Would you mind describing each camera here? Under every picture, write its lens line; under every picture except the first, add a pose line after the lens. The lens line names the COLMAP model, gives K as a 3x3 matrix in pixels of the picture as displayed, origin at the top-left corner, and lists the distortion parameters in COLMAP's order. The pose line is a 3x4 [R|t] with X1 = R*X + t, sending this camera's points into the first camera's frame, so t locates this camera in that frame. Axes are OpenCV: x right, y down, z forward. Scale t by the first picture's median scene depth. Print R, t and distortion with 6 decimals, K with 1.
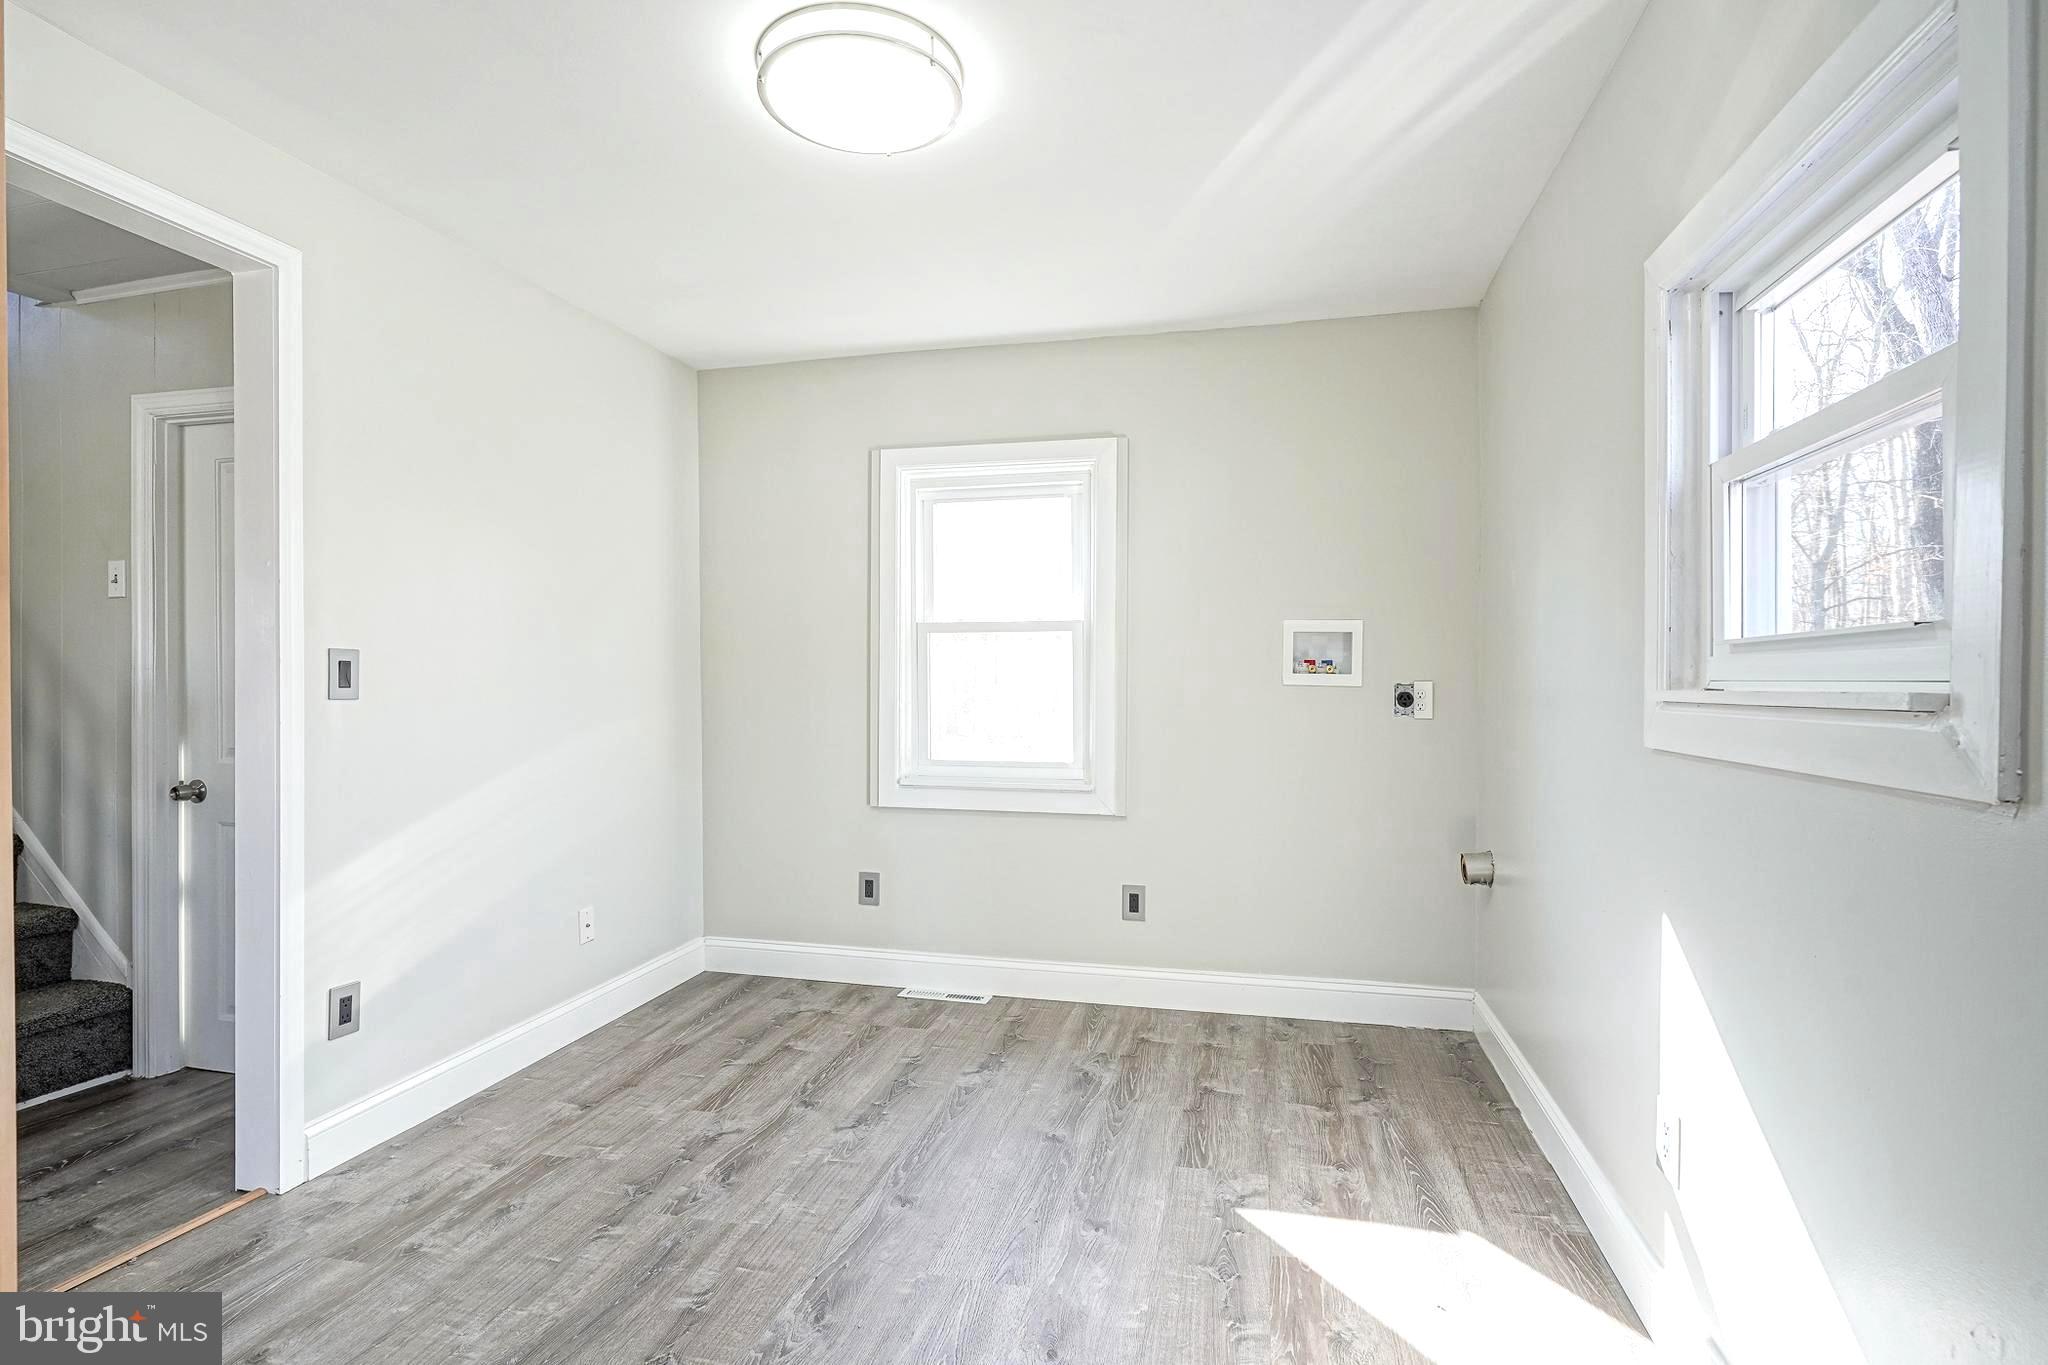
lens RADIAL K [[1016.1, 0, 1022.5], [0, 1016.1, 679.6], [0, 0, 1]] dist [-0.008726, 0.003048]
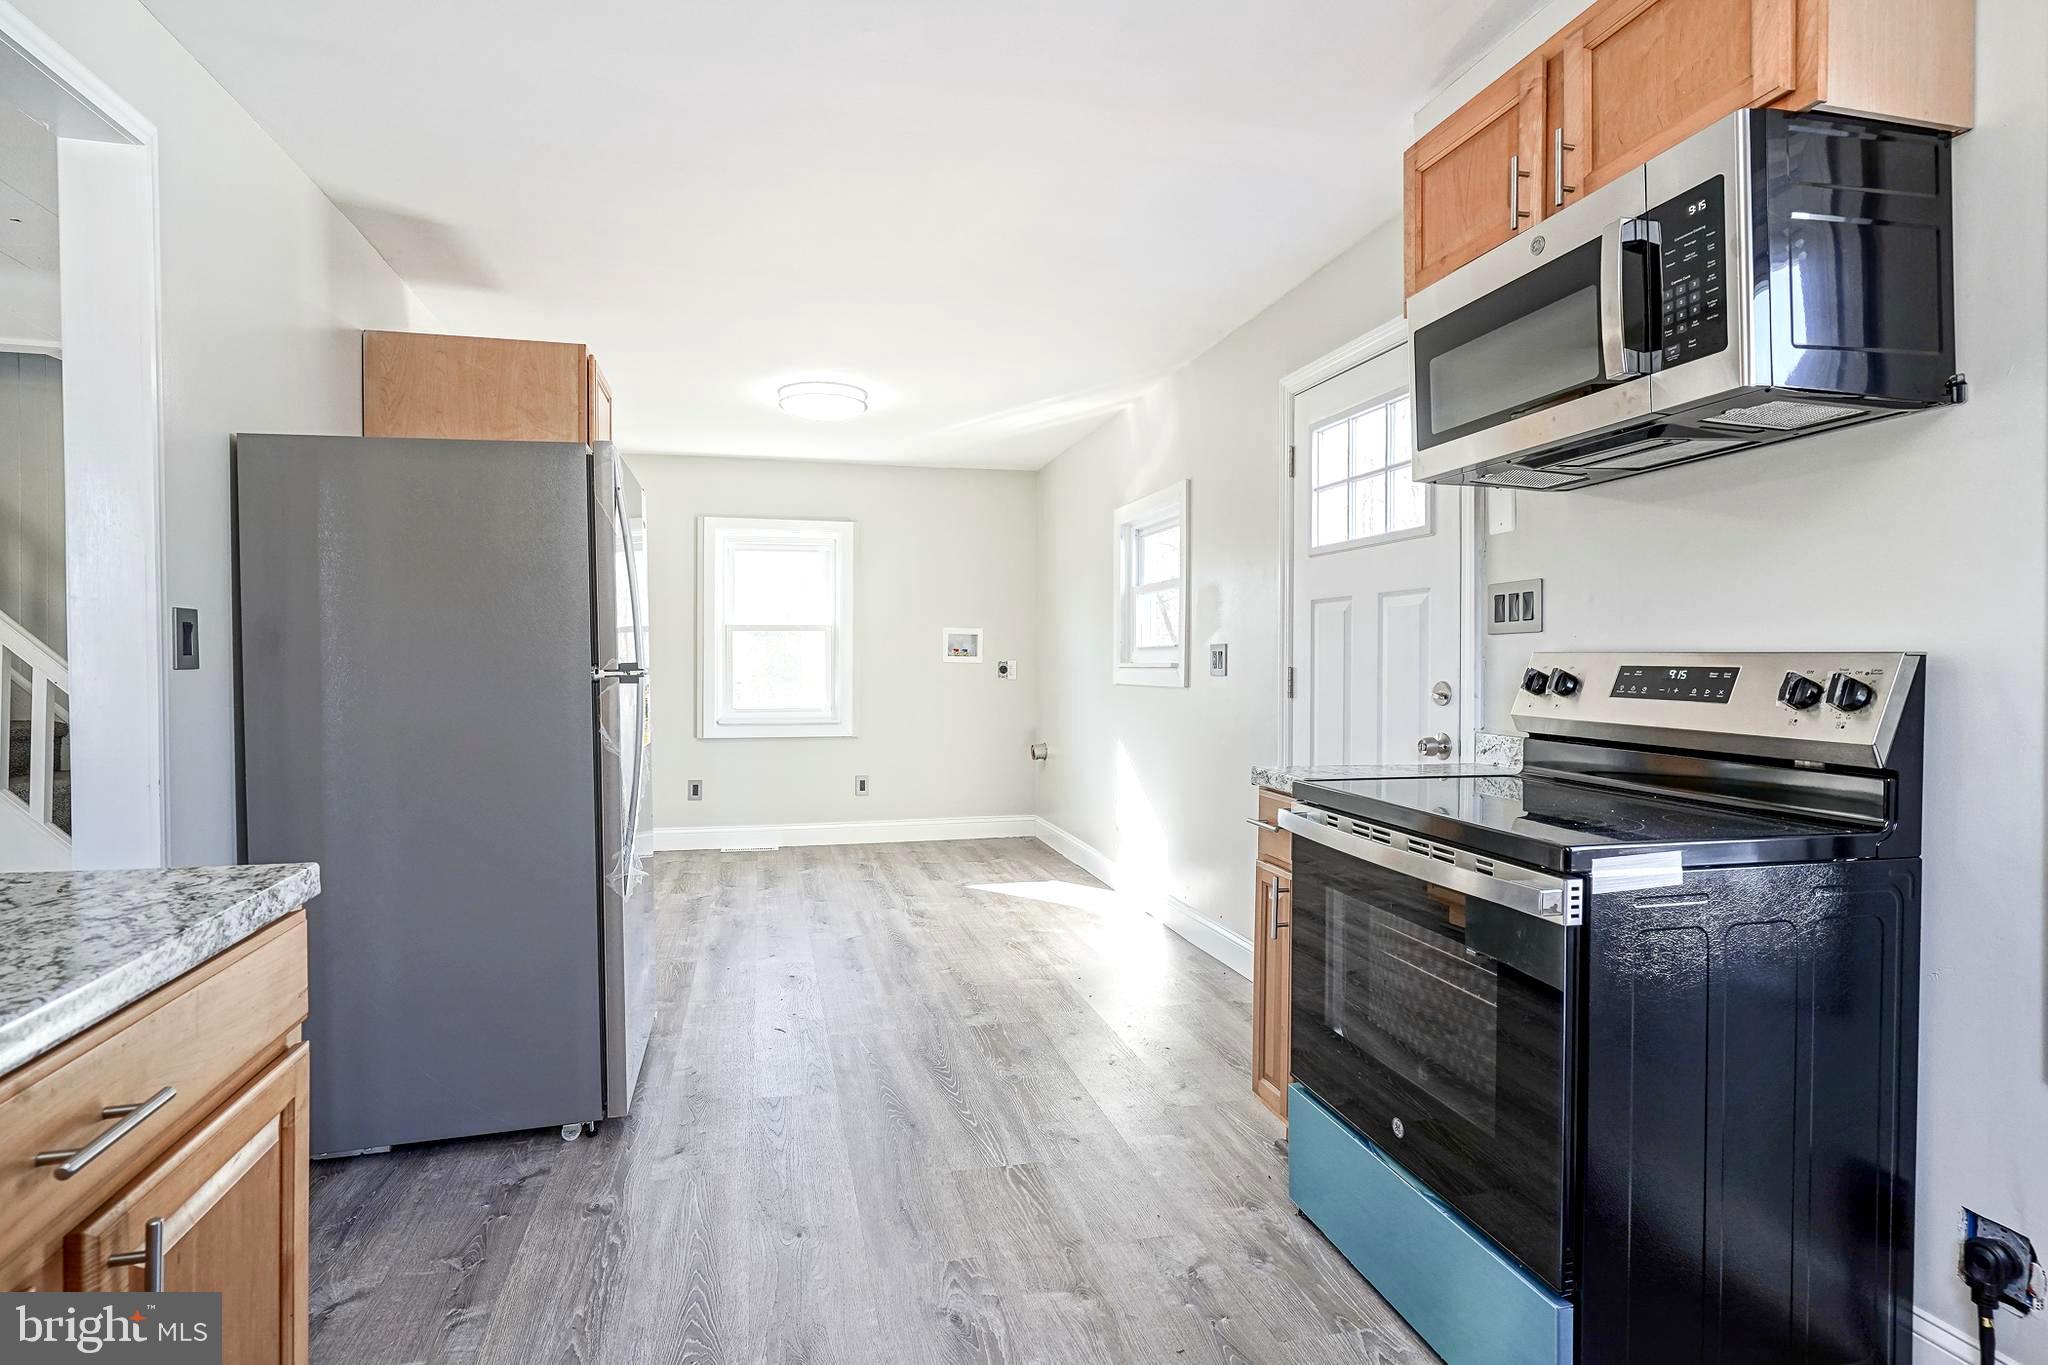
lens RADIAL K [[1016.1, 0, 1020.0], [0, 1016.1, 669.9], [0, 0, 1]] dist [-0.008726, 0.003048]
pose [[0.888063, -0.005073, 0.459693, -0.474716], [-0.000106, 0.999937, 0.011239, -0.001861], [-0.459721, -0.010029, 0.888007, -0.721316]]
